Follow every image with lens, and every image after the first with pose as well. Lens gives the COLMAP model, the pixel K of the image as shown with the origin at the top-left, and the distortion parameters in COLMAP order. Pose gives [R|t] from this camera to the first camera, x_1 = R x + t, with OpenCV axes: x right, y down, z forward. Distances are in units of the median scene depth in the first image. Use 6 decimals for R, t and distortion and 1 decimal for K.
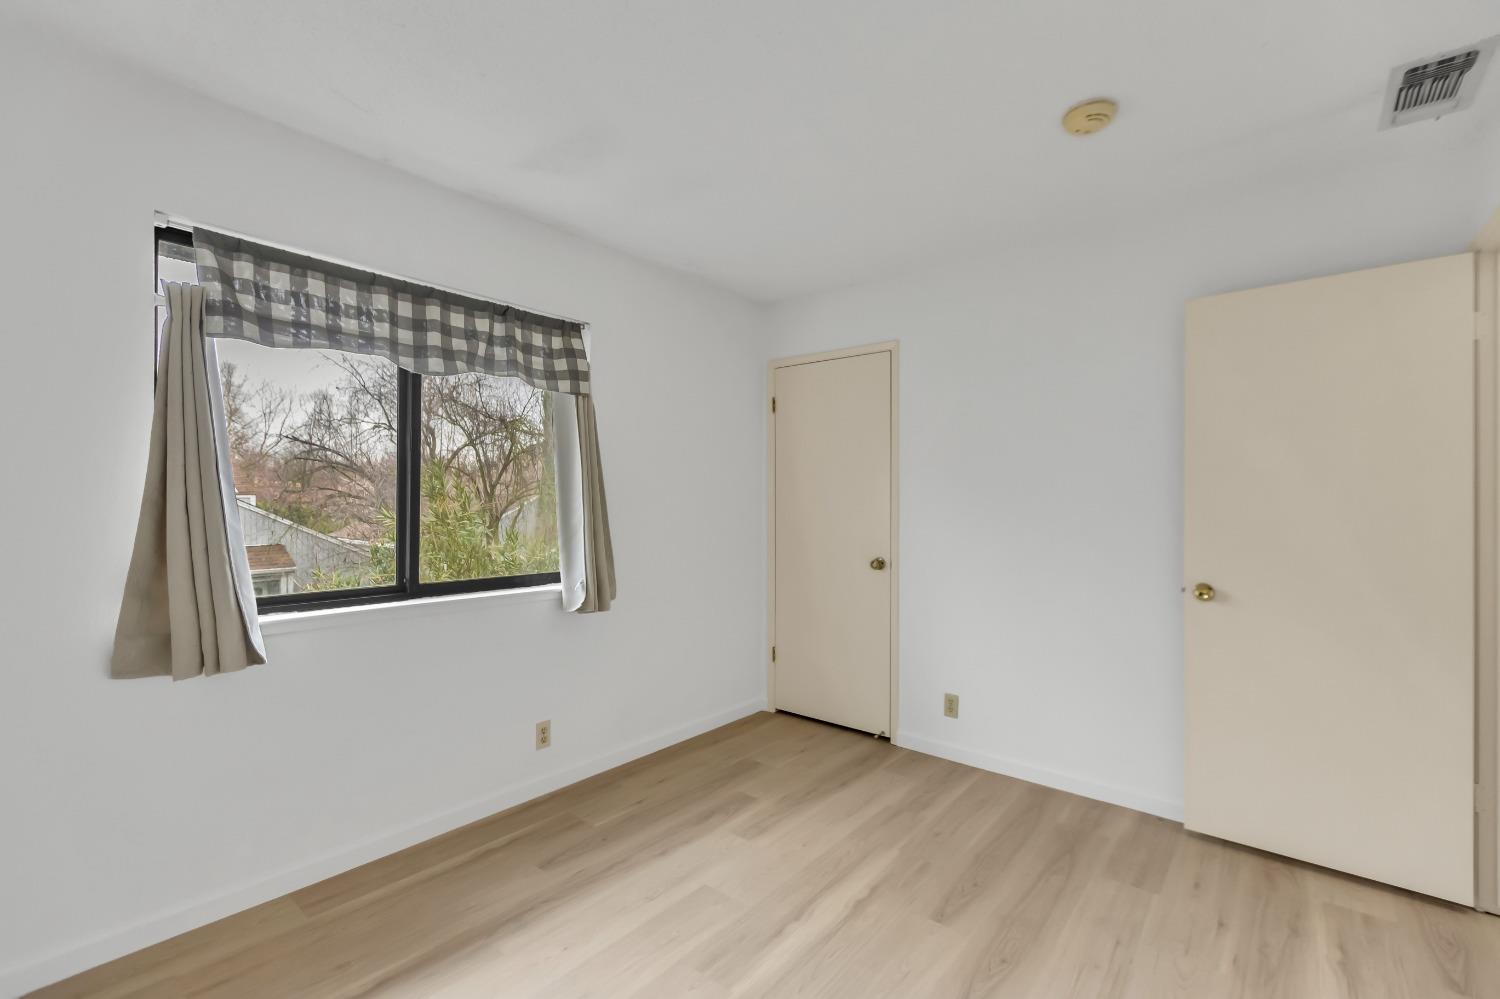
lens RADIAL K [[656.5, 0, 751.0], [0, 656.5, 495.6], [0, 0, 1]] dist [0.003041, 0.000623]
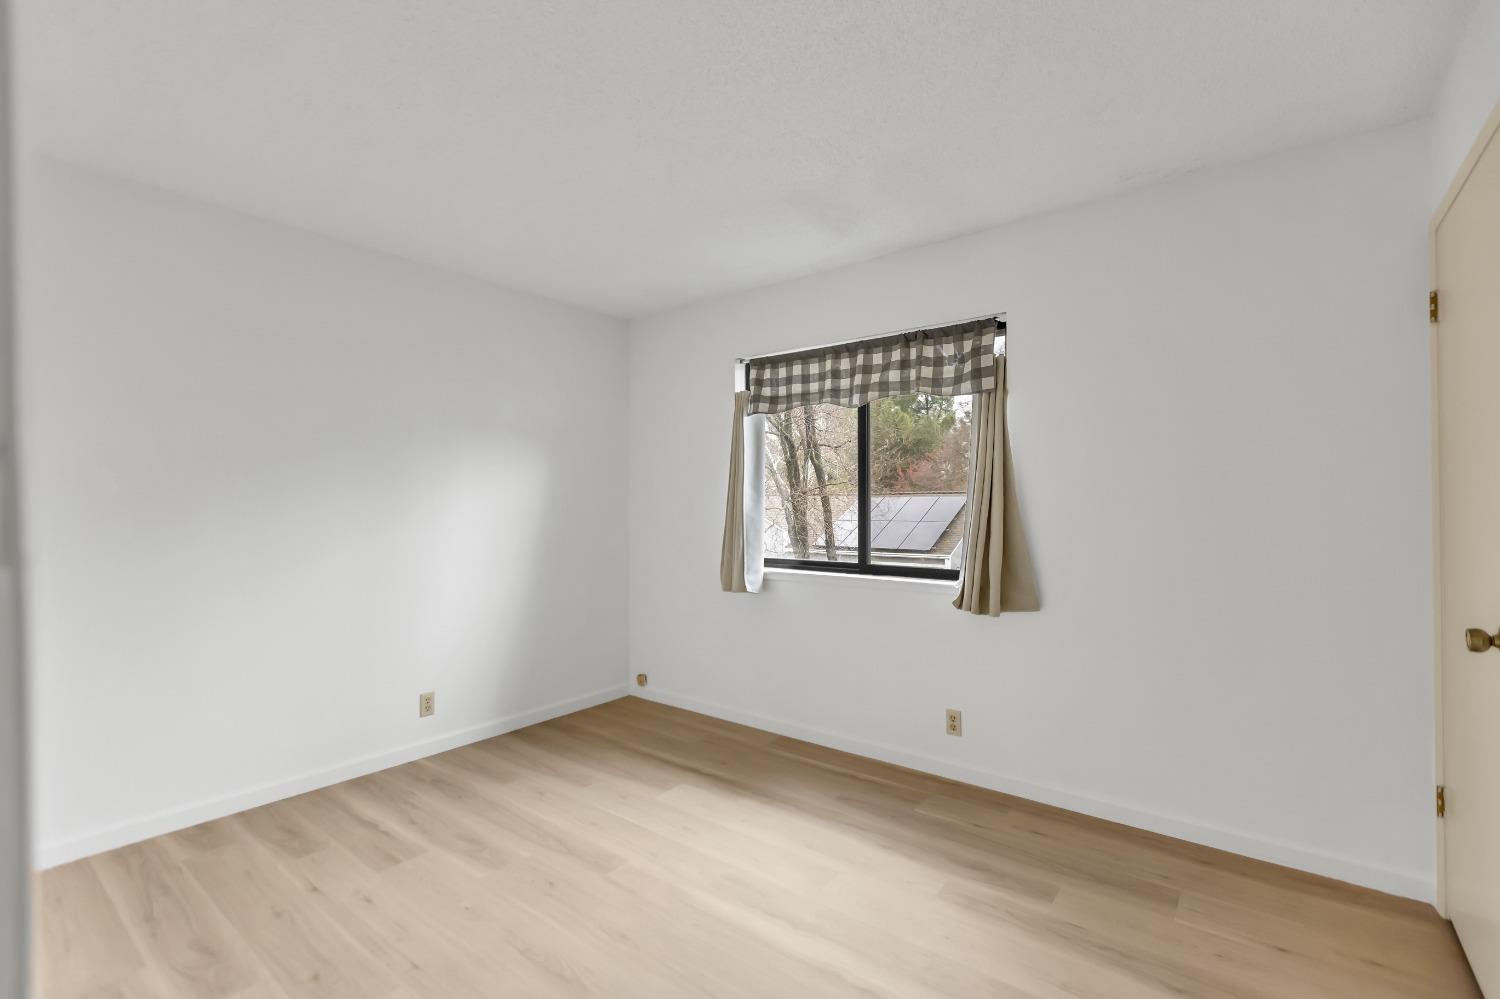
lens RADIAL K [[656.5, 0, 751.1], [0, 656.5, 508.8], [0, 0, 1]] dist [0.003041, 0.000623]
pose [[0.034577, -0.014479, -0.999297, 0.784280], [-0.002778, 0.999890, -0.014584, 0.040932], [0.999398, 0.003281, 0.034533, 0.688526]]
